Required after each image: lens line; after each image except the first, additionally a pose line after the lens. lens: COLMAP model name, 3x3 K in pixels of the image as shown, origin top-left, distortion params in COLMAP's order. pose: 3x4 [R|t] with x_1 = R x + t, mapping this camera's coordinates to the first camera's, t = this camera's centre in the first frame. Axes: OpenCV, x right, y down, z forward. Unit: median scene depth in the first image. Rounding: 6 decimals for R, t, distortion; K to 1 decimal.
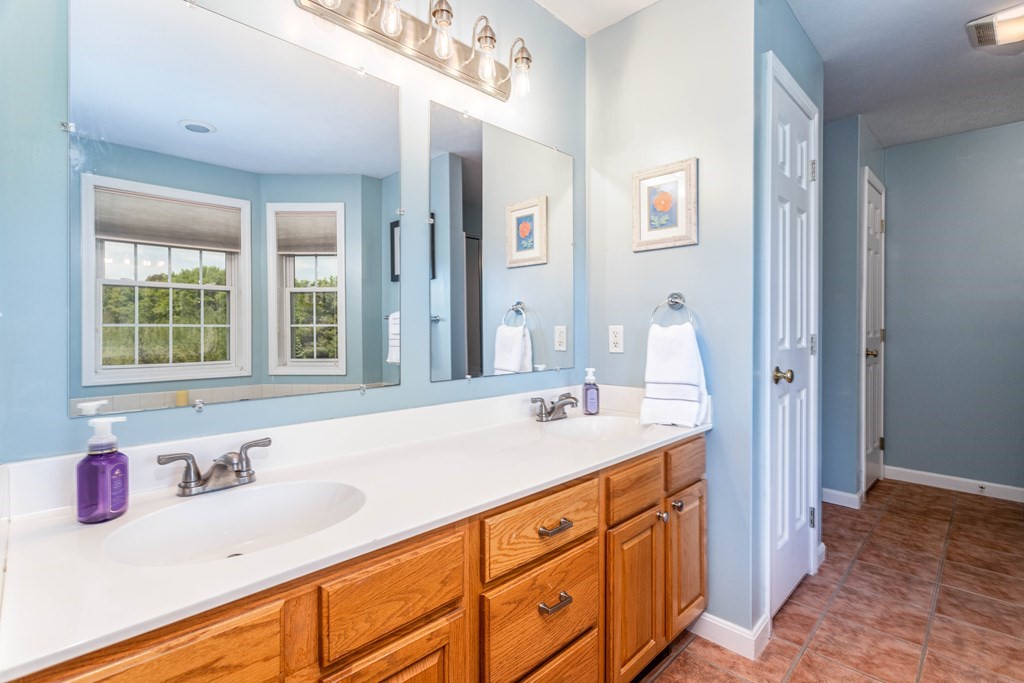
lens RADIAL K [[494.9, 0, 496.8], [0, 494.9, 325.0], [0, 0, 1]] dist [0.001228, -0.000150]
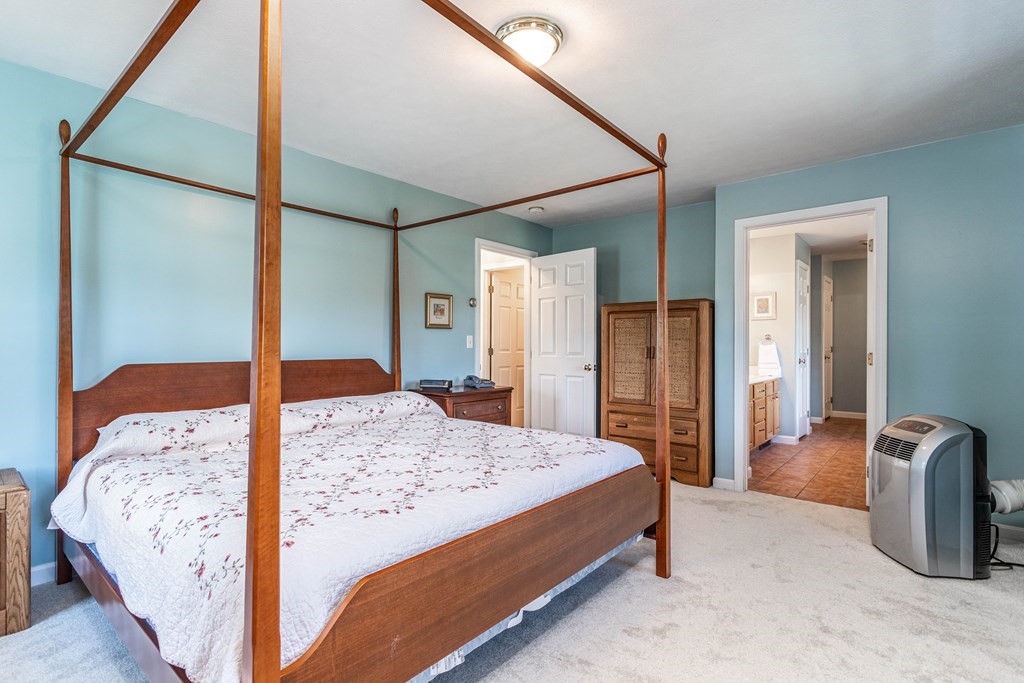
lens RADIAL K [[494.9, 0, 513.6], [0, 494.9, 342.8], [0, 0, 1]] dist [0.001228, -0.000150]
pose [[0.996201, -0.001358, 0.087072, -1.256705], [0.001152, 0.999996, 0.002416, -0.019064], [-0.087075, -0.002307, 0.996199, -1.635218]]
